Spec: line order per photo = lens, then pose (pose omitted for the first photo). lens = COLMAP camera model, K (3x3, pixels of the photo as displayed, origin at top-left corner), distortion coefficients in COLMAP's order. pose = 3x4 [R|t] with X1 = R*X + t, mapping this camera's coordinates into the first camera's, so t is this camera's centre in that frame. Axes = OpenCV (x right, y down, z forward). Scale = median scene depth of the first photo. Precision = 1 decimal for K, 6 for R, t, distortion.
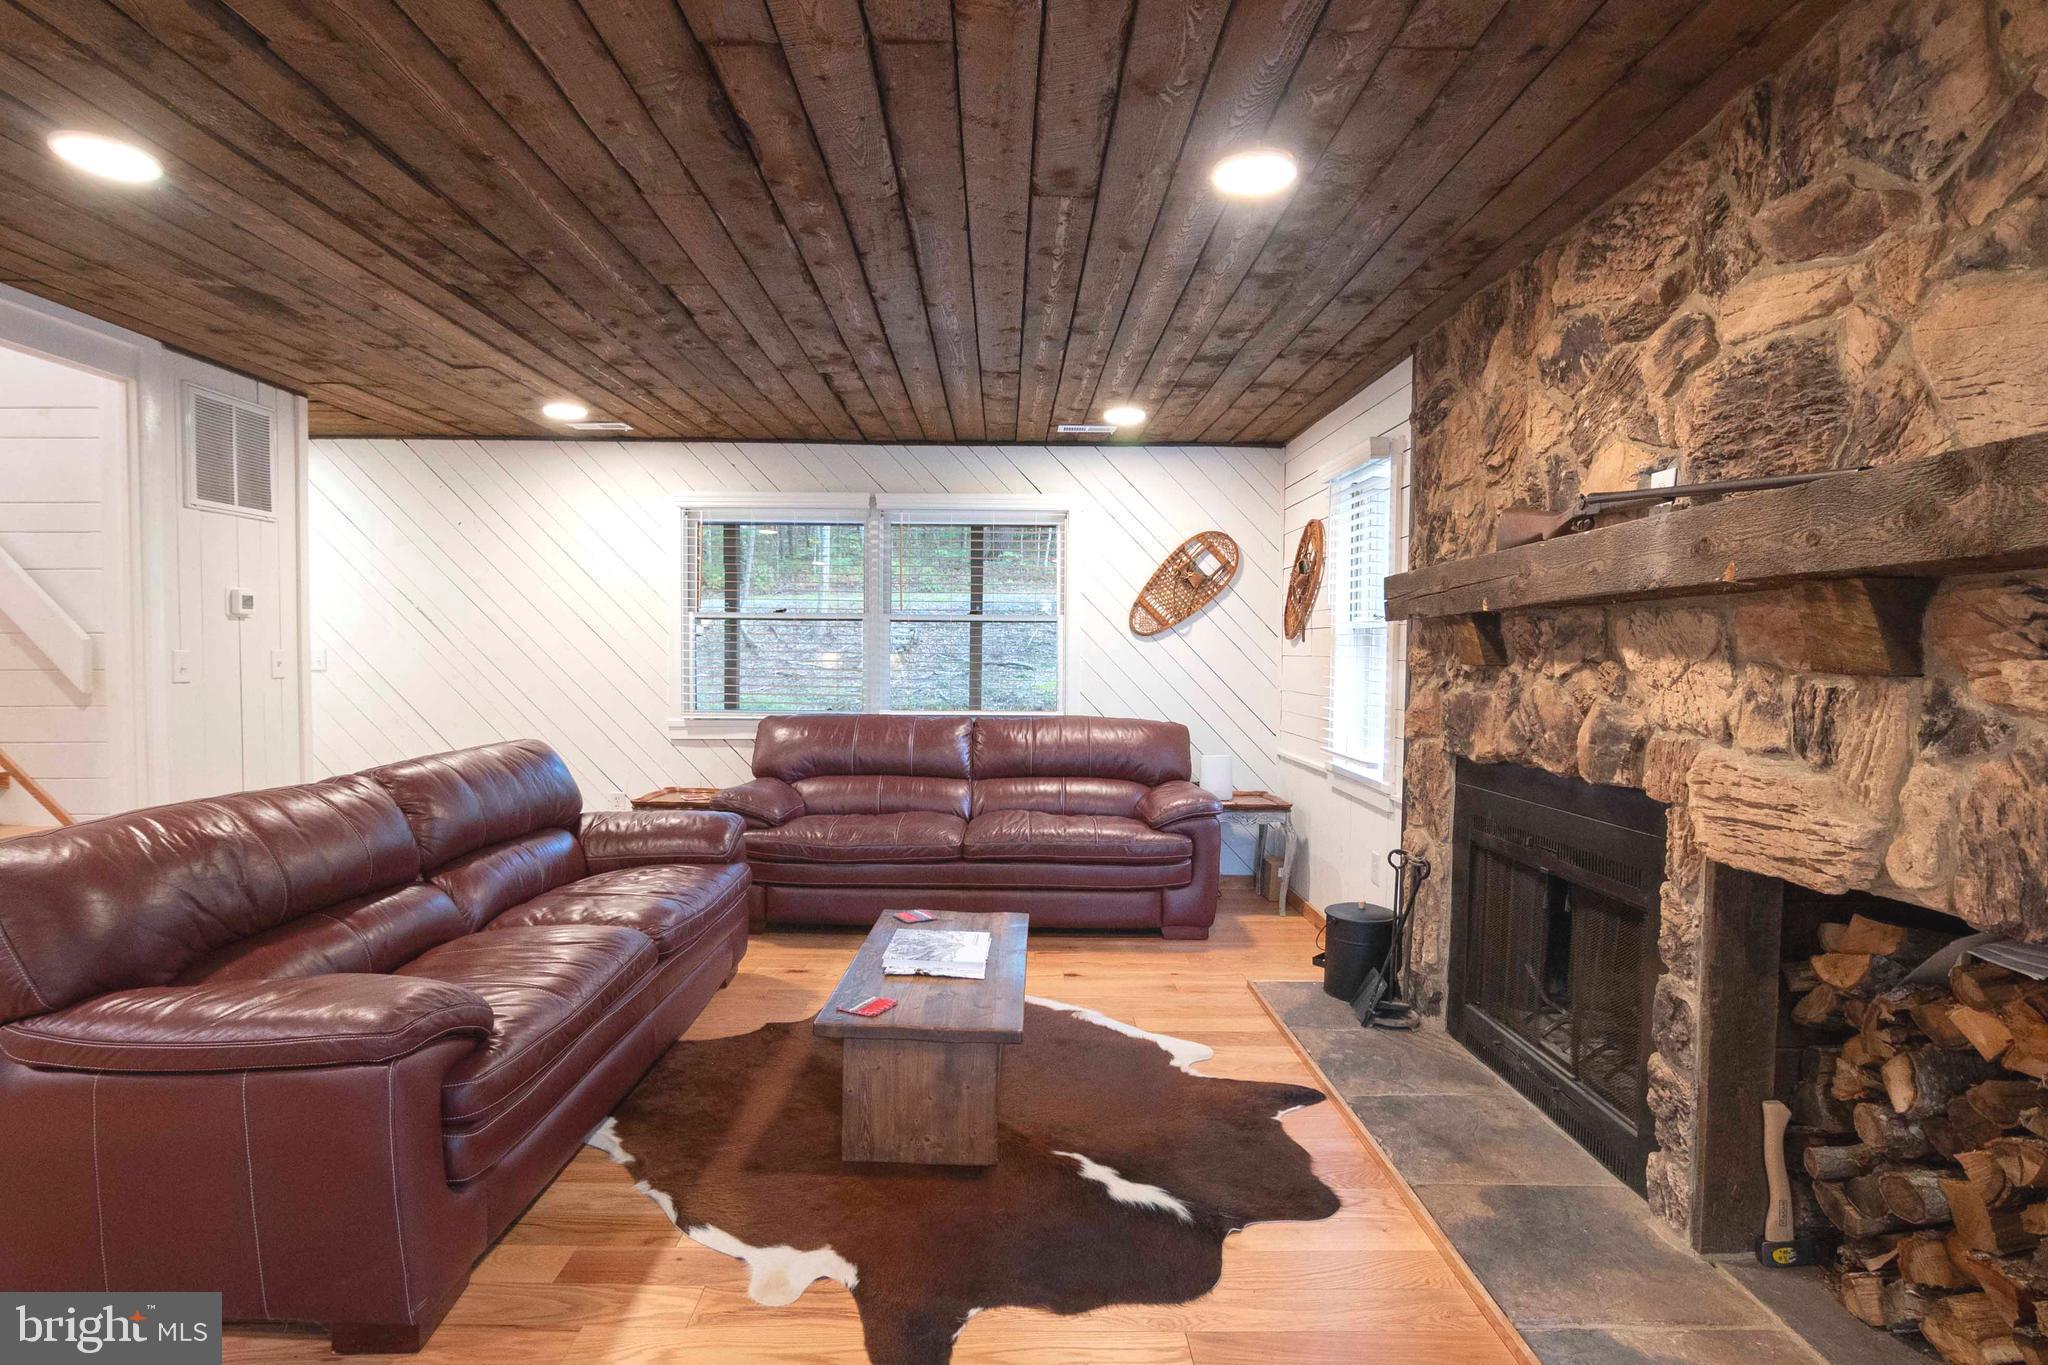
lens RADIAL K [[1008.7, 0, 1012.5], [0, 1008.7, 691.4], [0, 0, 1]] dist [-0.029674, 0.010057]
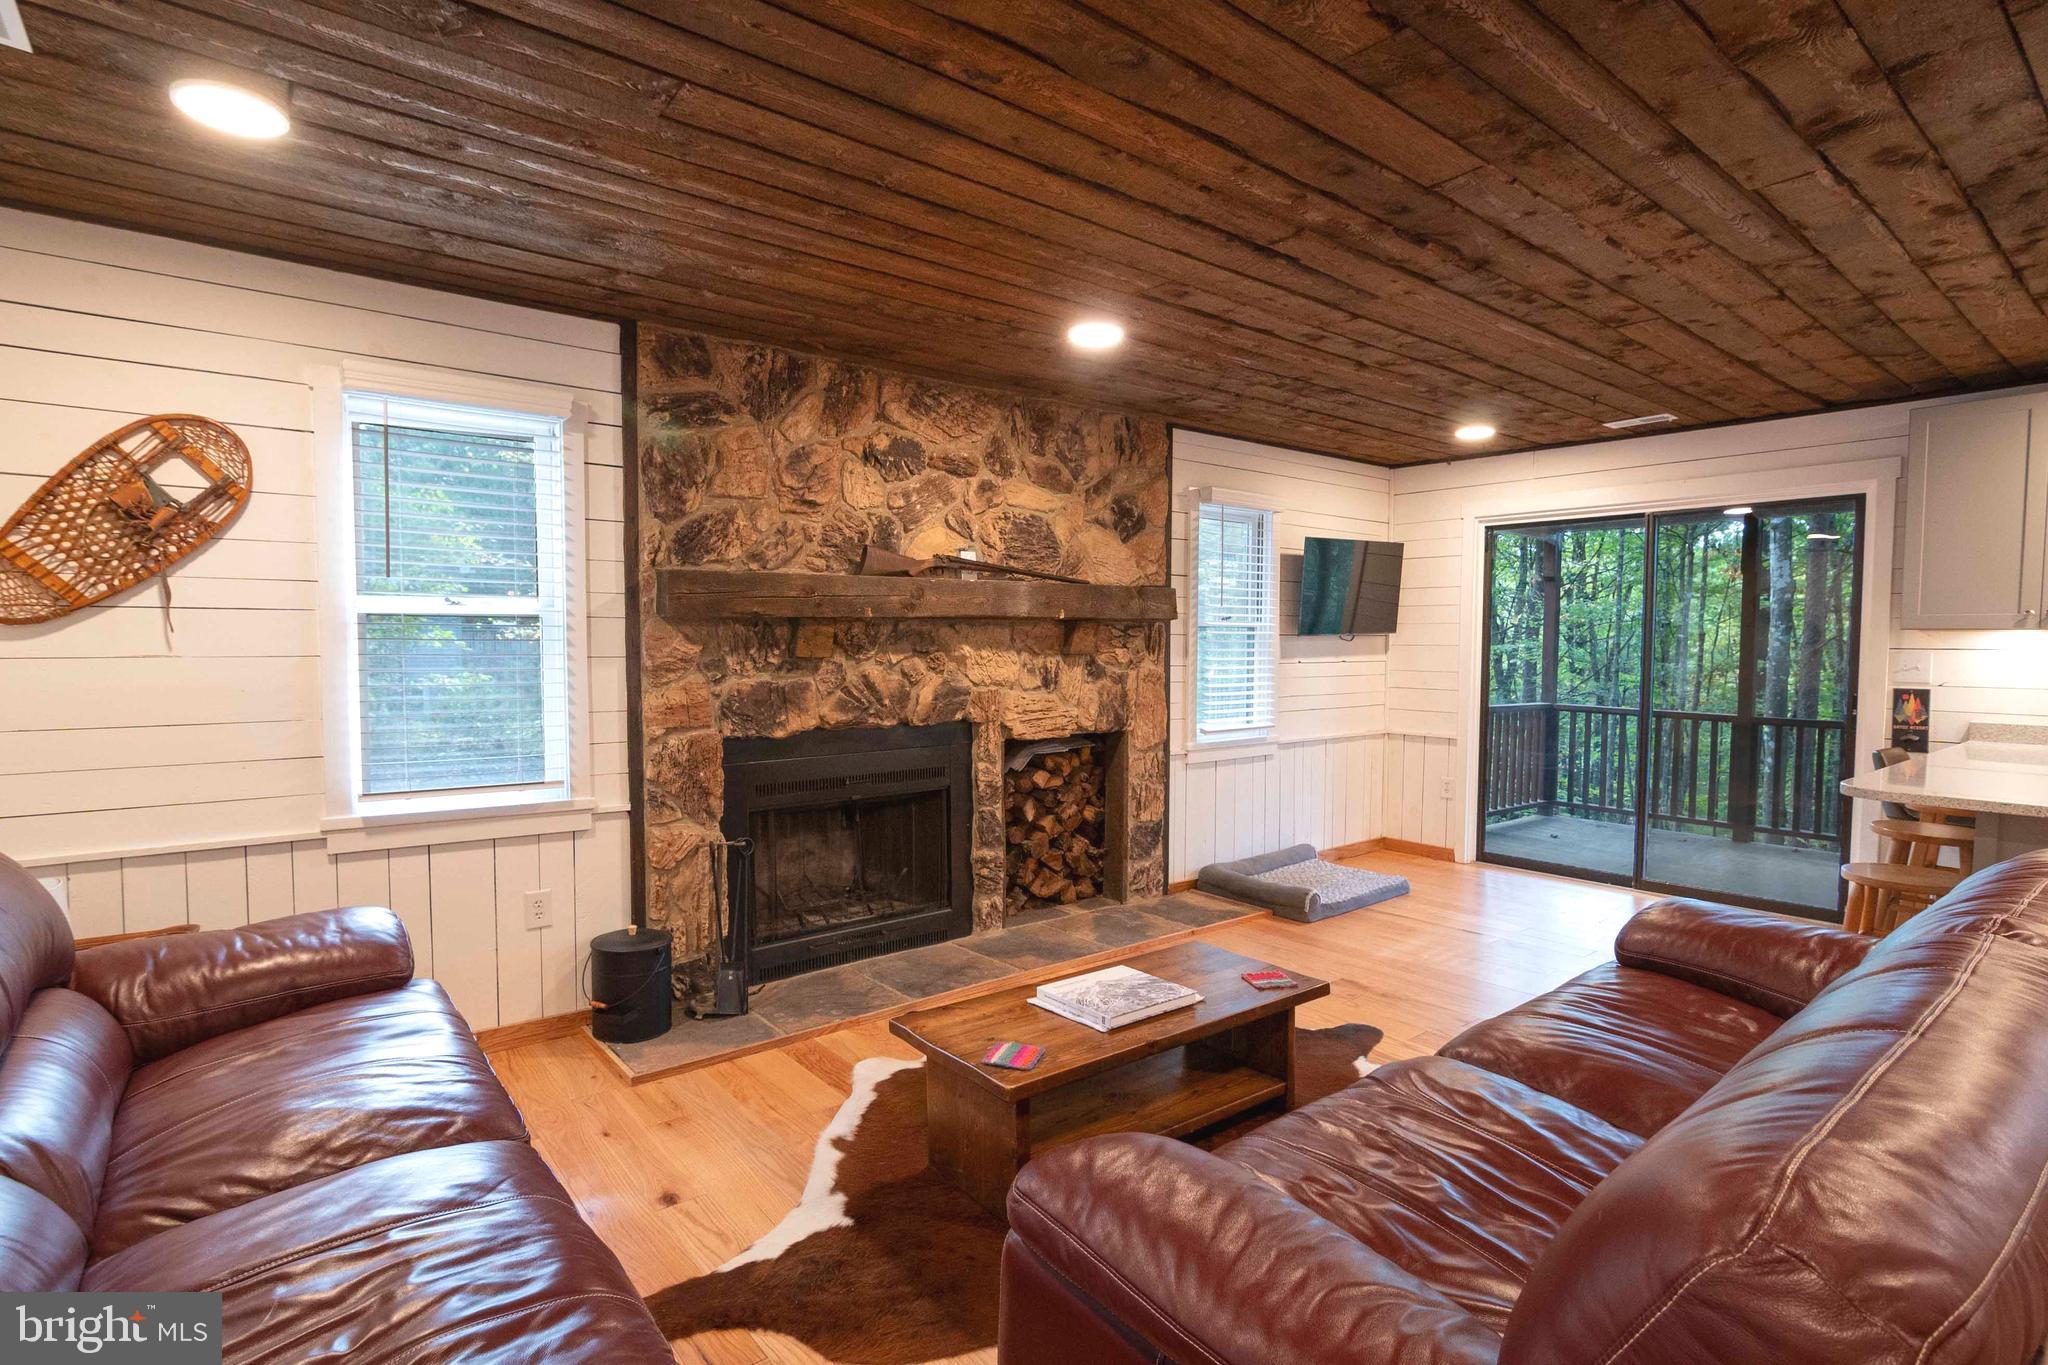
lens RADIAL K [[1007.8, 0, 1011.0], [0, 1007.8, 691.4], [0, 0, 1]] dist [-0.027602, 0.007857]
pose [[-0.615402, -0.049071, 0.786684, -0.794731], [0.023814, 0.996447, 0.080784, -0.092439], [-0.787854, 0.068448, -0.612047, 1.823133]]
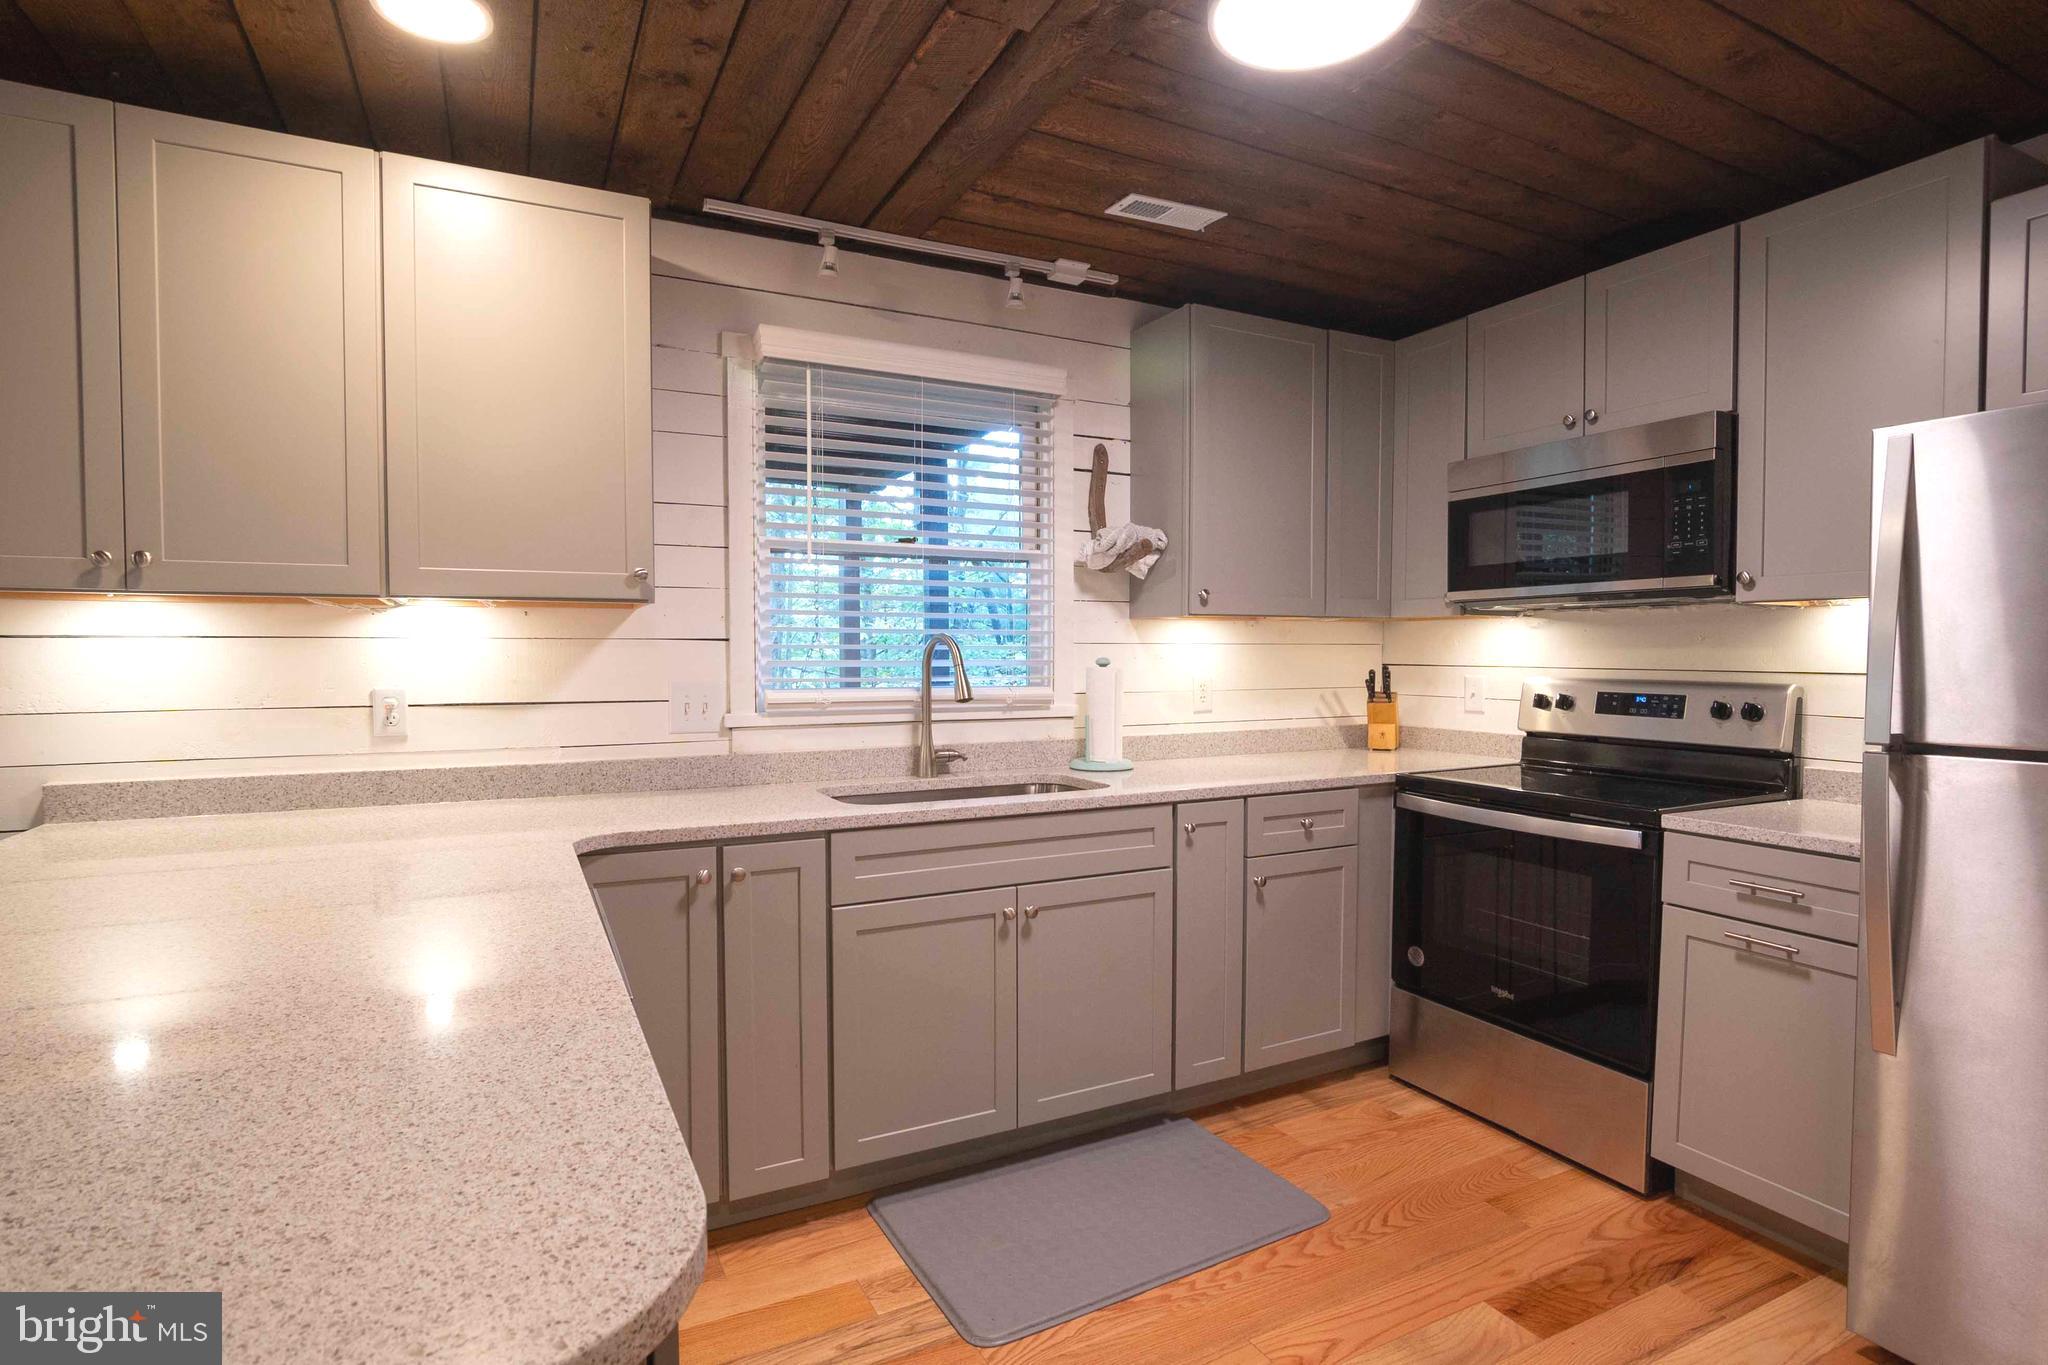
lens RADIAL K [[1009.8, 0, 1013.3], [0, 1009.8, 691.5], [0, 0, 1]] dist [-0.031756, 0.010216]
pose [[-0.892396, 0.012934, -0.451069, -0.825635], [-0.021855, 0.997177, 0.071831, -0.023065], [0.450724, 0.073960, -0.889594, 0.649410]]
